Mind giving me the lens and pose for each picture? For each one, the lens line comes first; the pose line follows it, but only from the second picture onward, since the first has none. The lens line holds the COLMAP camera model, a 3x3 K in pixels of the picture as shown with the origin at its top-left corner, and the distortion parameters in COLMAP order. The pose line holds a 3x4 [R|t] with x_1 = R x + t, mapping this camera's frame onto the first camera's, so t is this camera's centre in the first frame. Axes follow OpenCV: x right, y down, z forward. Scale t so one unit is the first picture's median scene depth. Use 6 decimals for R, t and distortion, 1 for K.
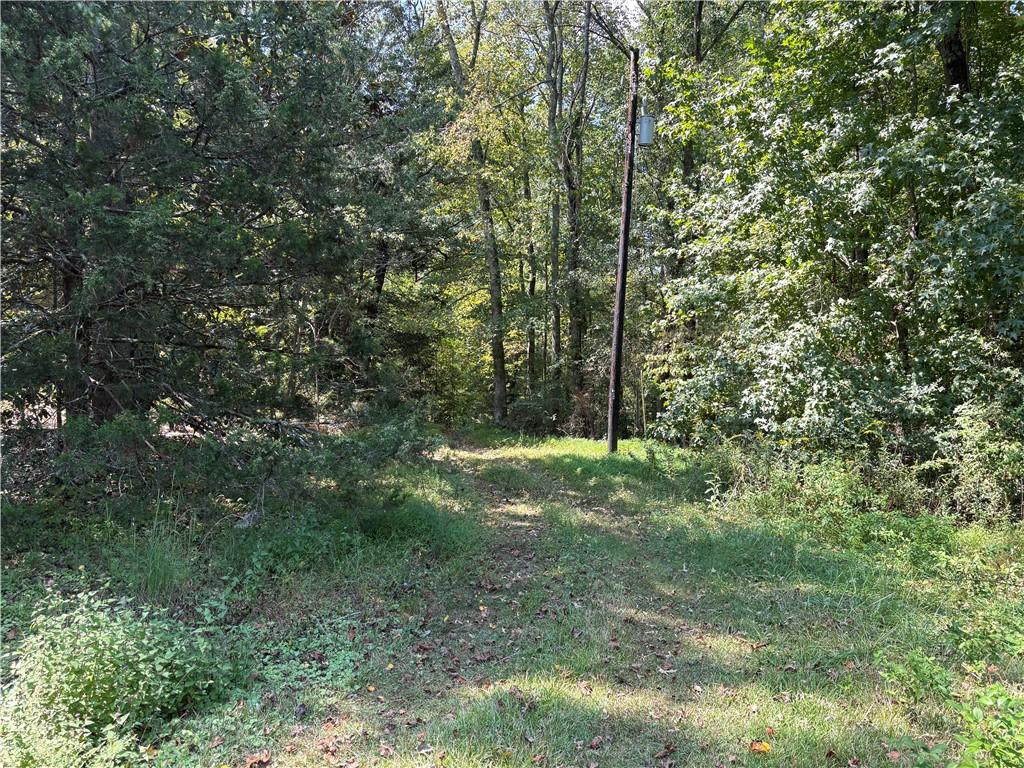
lens RADIAL K [[754.4, 0, 511.7], [0, 754.4, 381.2], [0, 0, 1]] dist [0.059493, -0.063918]
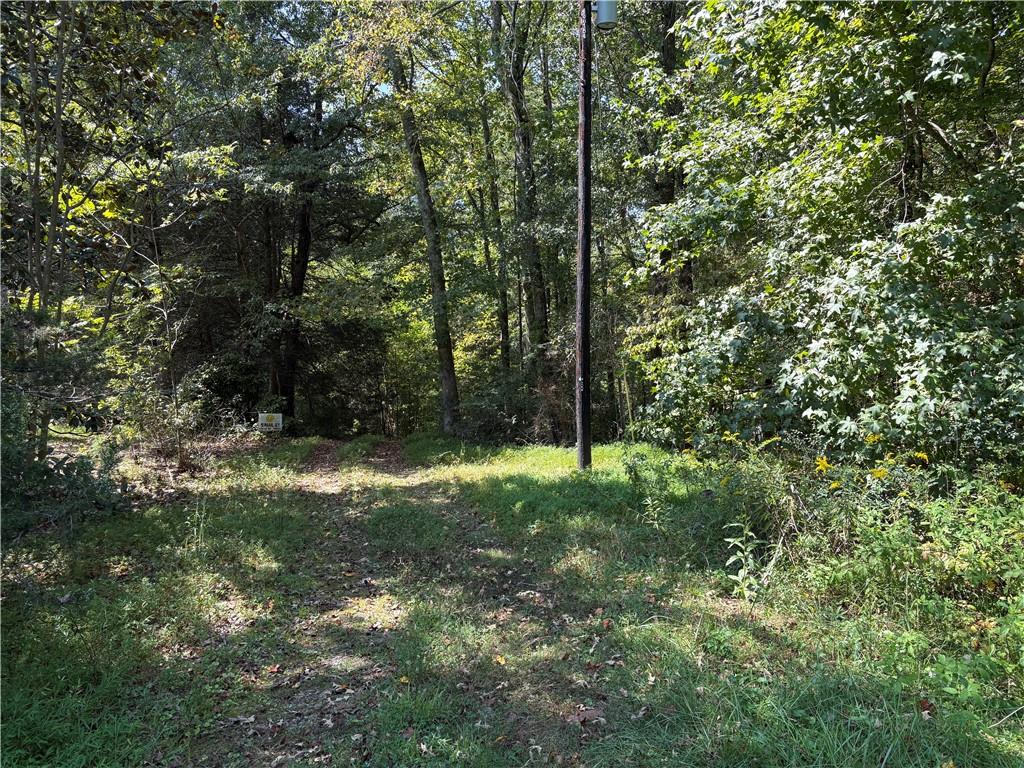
lens RADIAL K [[754.4, 0, 511.7], [0, 754.4, 381.2], [0, 0, 1]] dist [0.059493, -0.063918]
pose [[0.998401, -0.056427, -0.003350, 0.089102], [0.056431, 0.998406, 0.001265, 0.012612], [0.003274, -0.001452, 0.999994, 0.363459]]
